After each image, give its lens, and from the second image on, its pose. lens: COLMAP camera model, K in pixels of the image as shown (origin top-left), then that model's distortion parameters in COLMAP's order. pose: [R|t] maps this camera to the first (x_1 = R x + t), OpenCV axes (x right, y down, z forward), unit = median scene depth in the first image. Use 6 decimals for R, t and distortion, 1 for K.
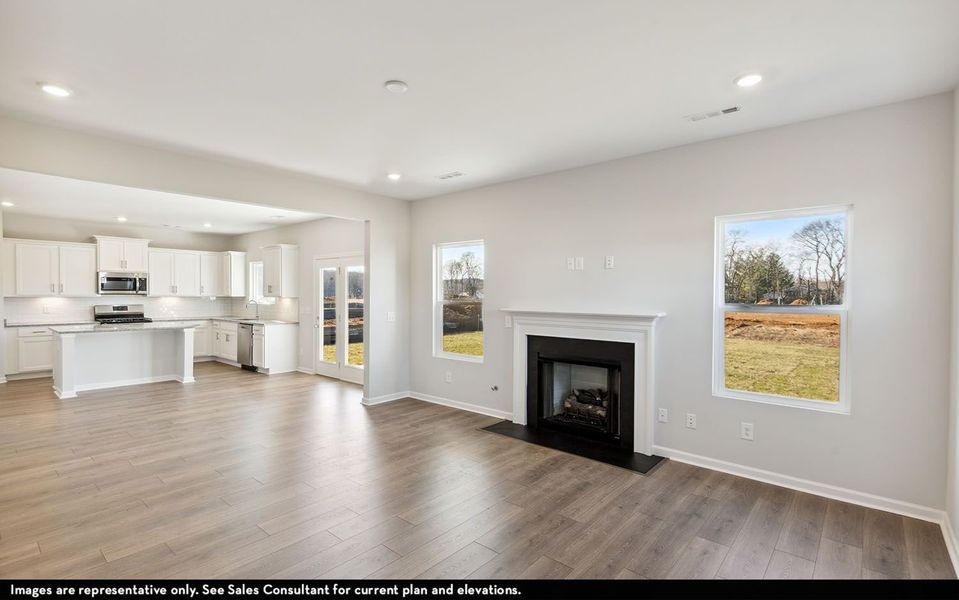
lens RADIAL K [[449.7, 0, 474.6], [0, 449.7, 300.7], [0, 0, 1]] dist [0.013761, -0.008318]
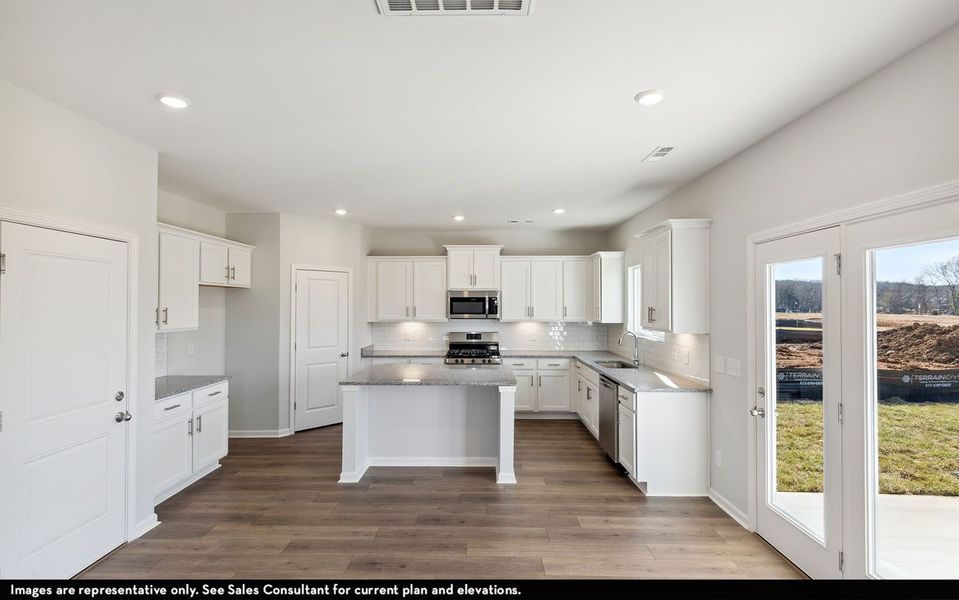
lens RADIAL K [[449.7, 0, 479.6], [0, 449.7, 301.9], [0, 0, 1]] dist [0.013761, -0.008318]
pose [[0.653027, -0.011422, -0.757249, -0.194363], [-0.007802, 0.999732, -0.021807, -0.027044], [0.757295, 0.020149, 0.652762, 0.515624]]
